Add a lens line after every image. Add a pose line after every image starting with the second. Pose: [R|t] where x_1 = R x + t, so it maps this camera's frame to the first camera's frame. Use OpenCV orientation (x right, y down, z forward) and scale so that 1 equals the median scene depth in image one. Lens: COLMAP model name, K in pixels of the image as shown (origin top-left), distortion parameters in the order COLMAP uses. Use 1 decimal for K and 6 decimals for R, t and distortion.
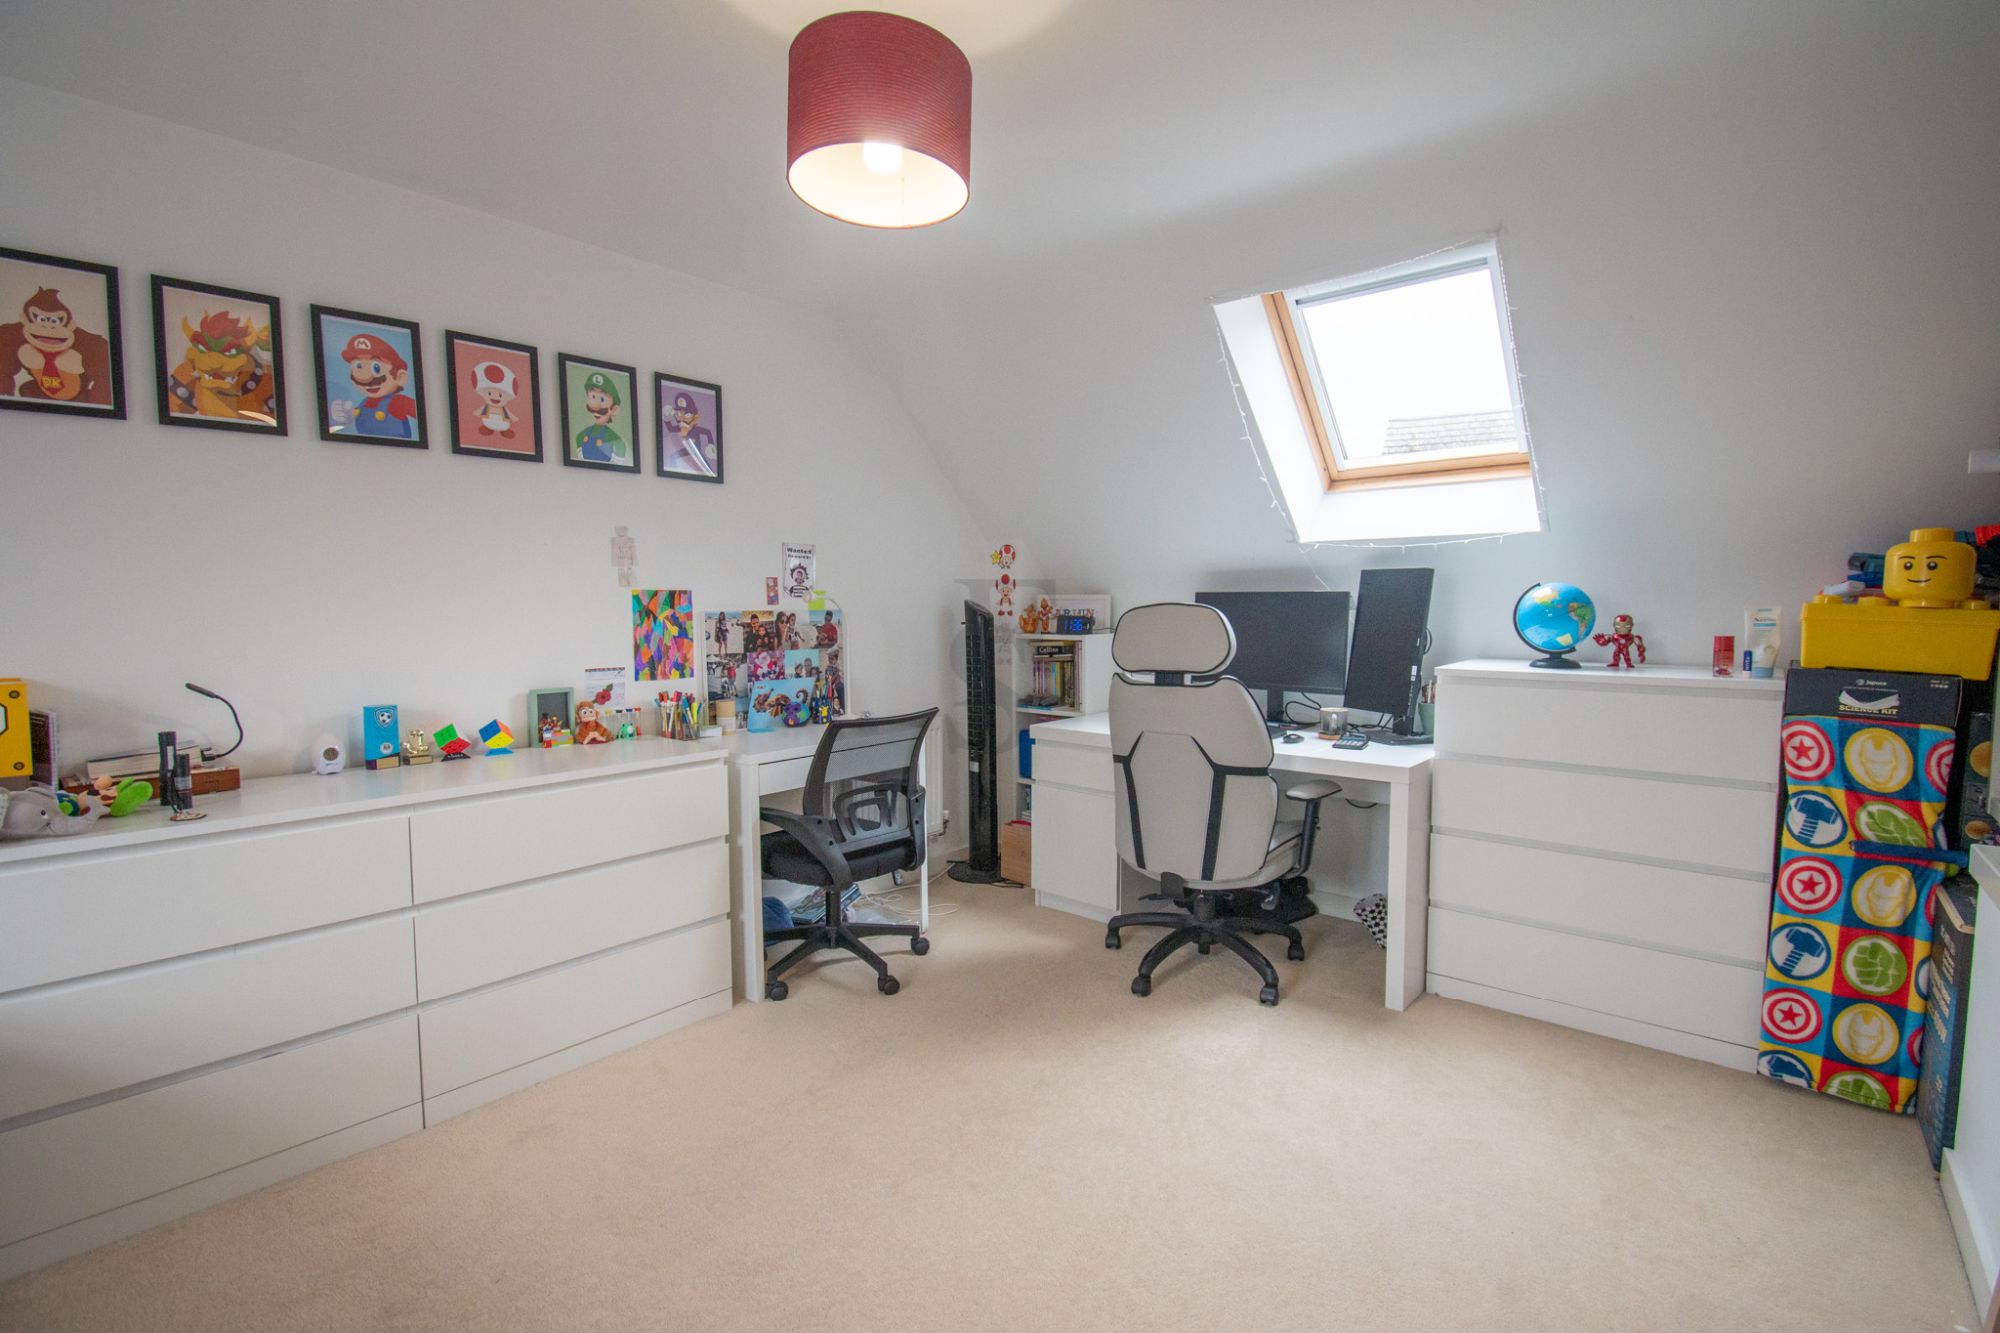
lens RADIAL K [[883.8, 0, 1000.0], [0, 883.8, 666.5], [0, 0, 1]] dist [0.014604, -0.023549]
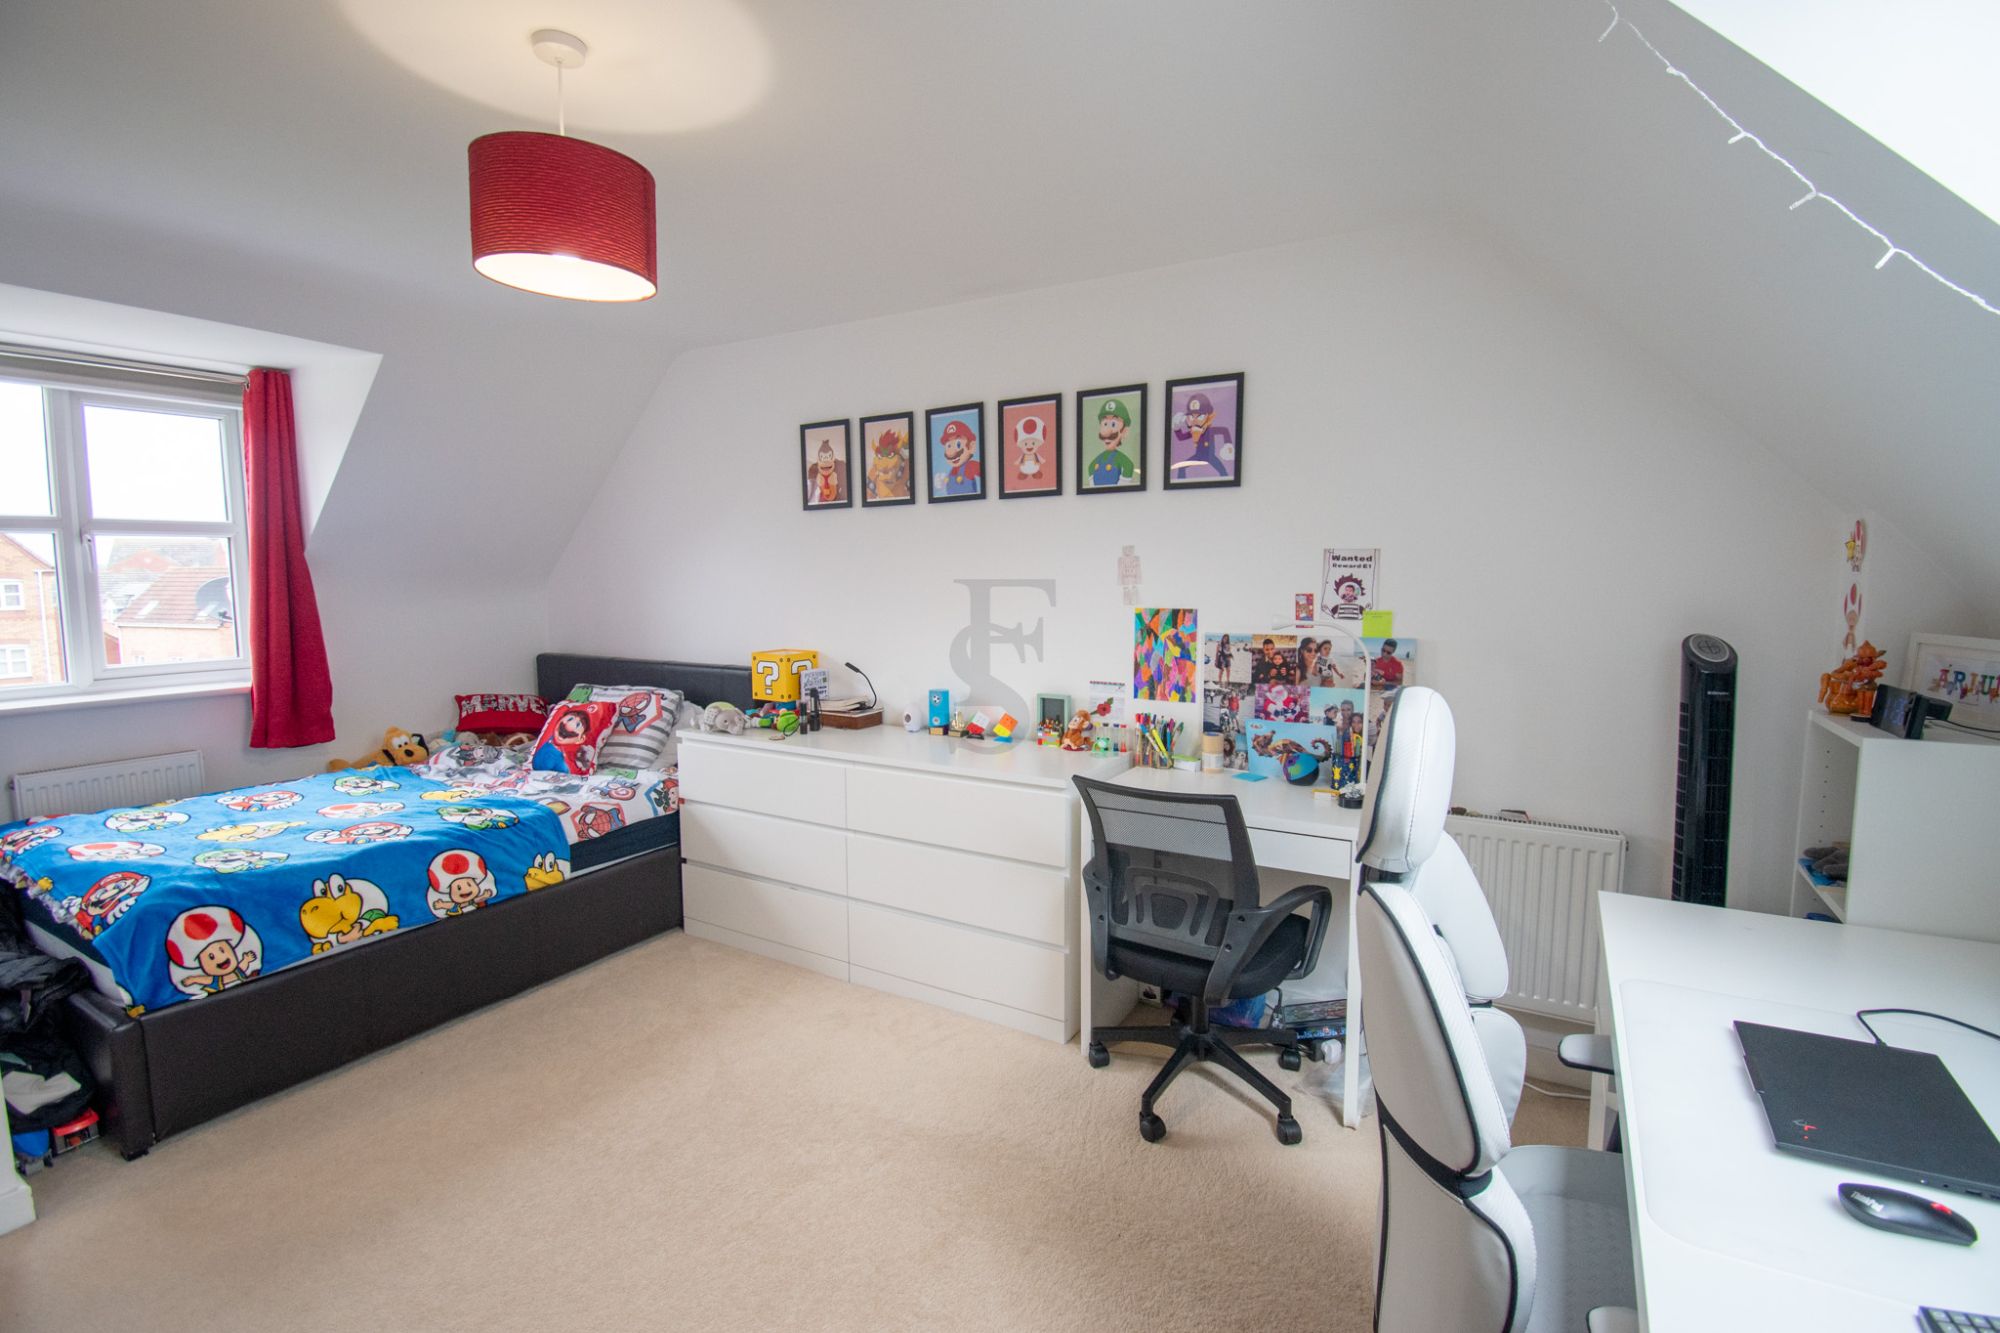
lens RADIAL K [[883.8, 0, 1000.0], [0, 883.8, 666.5], [0, 0, 1]] dist [0.014604, -0.023549]
pose [[0.189128, 0.102719, -0.976565, 0.523145], [-0.068620, 0.993465, 0.091207, -0.097863], [0.979552, 0.049762, 0.194941, 0.631219]]
